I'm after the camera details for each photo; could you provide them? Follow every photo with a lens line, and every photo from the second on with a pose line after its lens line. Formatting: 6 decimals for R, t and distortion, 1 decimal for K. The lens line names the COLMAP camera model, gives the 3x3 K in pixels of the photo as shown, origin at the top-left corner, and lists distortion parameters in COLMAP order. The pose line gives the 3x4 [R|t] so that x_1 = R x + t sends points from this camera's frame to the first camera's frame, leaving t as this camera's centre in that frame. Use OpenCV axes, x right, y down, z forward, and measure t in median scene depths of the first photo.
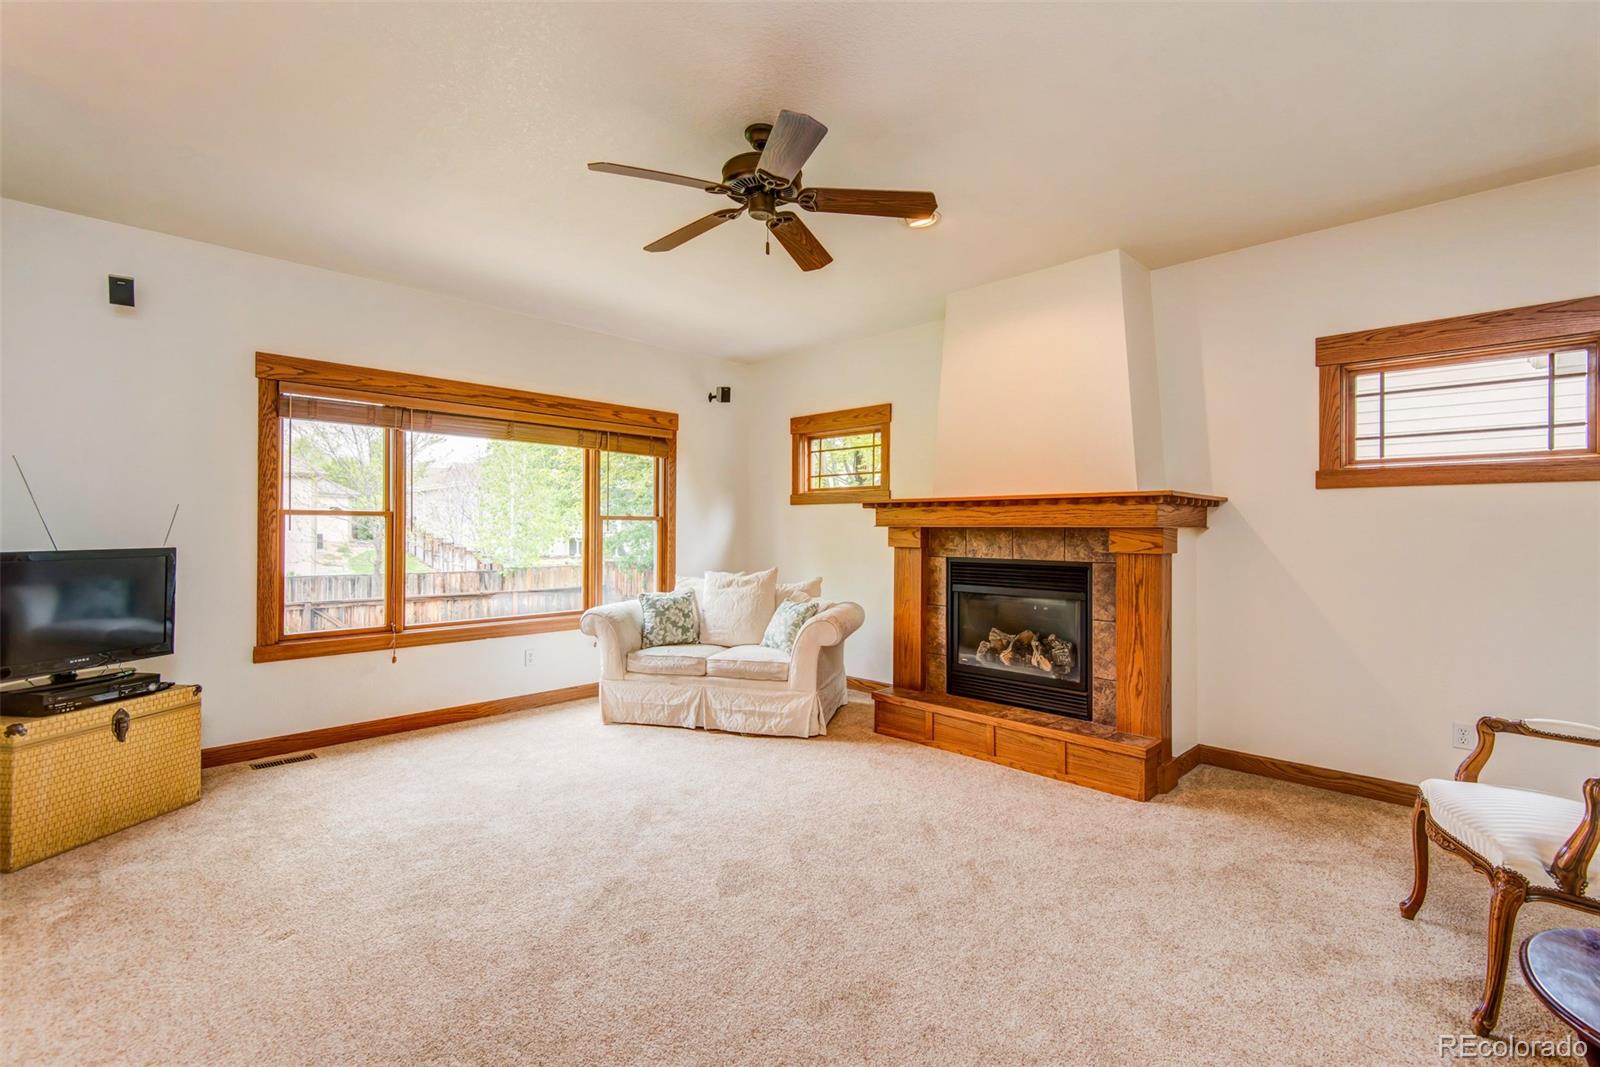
lens RADIAL K [[725.3, 0, 790.6], [0, 725.3, 530.8], [0, 0, 1]] dist [0.005620, -0.001120]
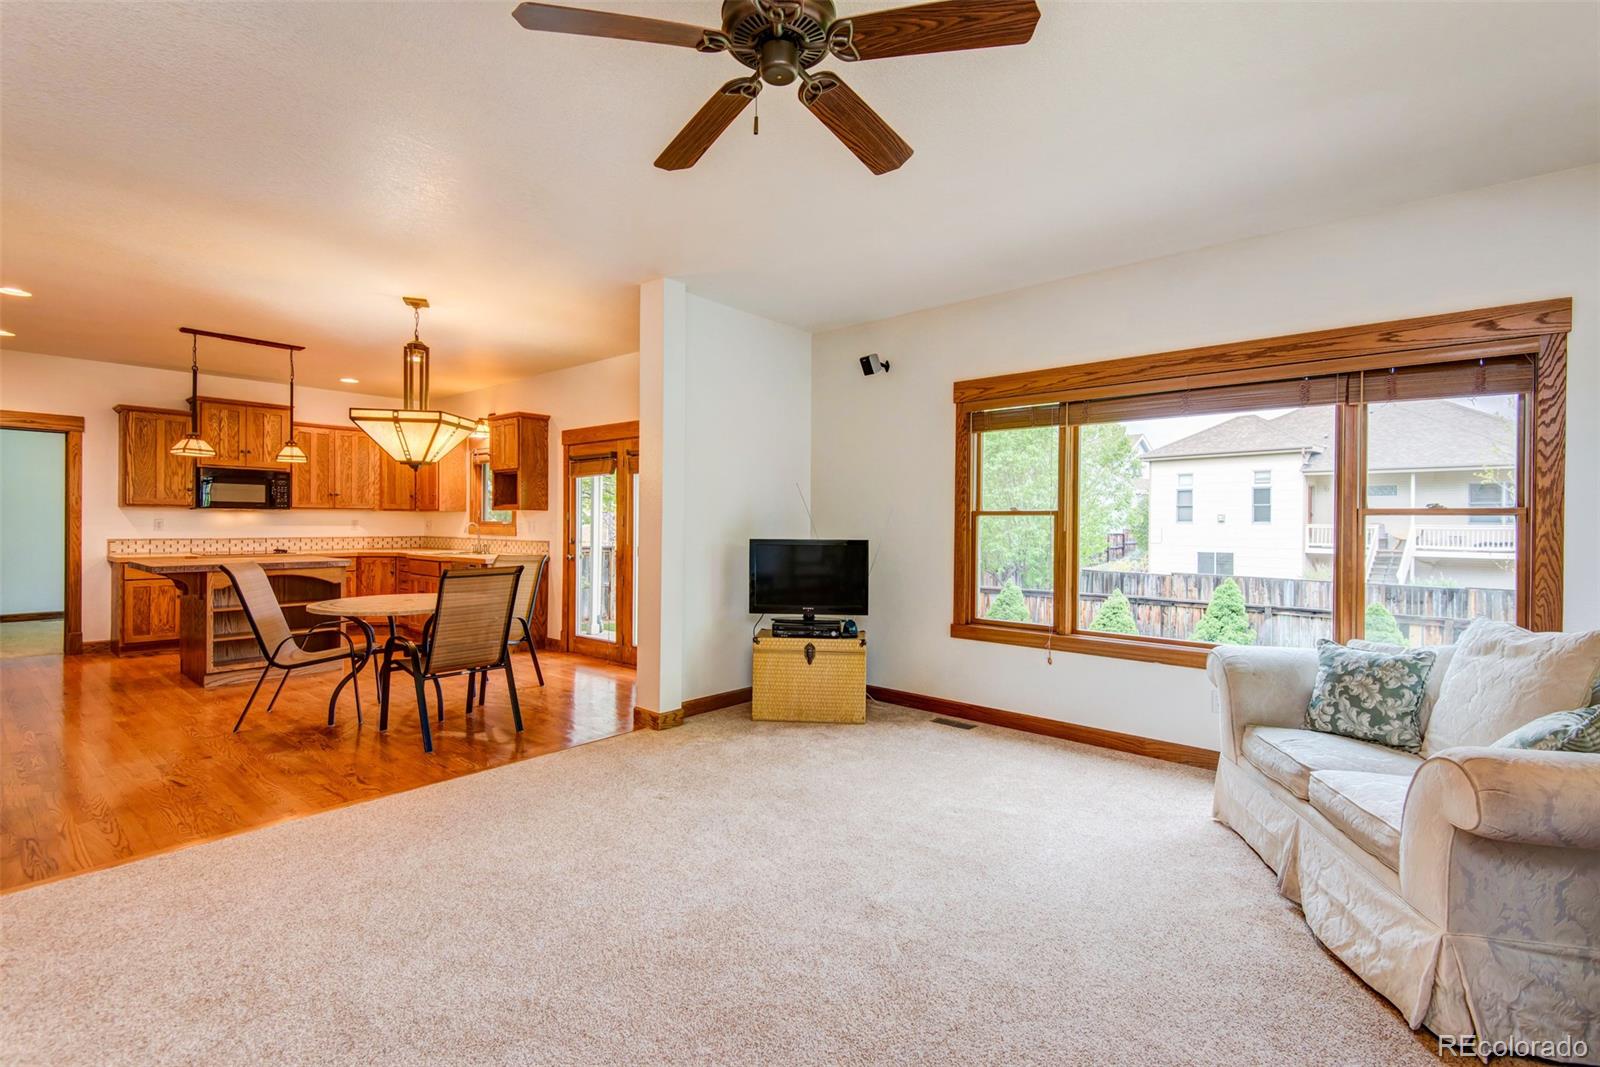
lens RADIAL K [[725.3, 0, 812.0], [0, 725.3, 527.4], [0, 0, 1]] dist [0.005620, -0.001120]
pose [[0.059666, 0.003211, -0.998213, 0.598642], [-0.008750, 0.999958, 0.002694, -0.004354], [0.998180, 0.008574, 0.059691, 0.891223]]
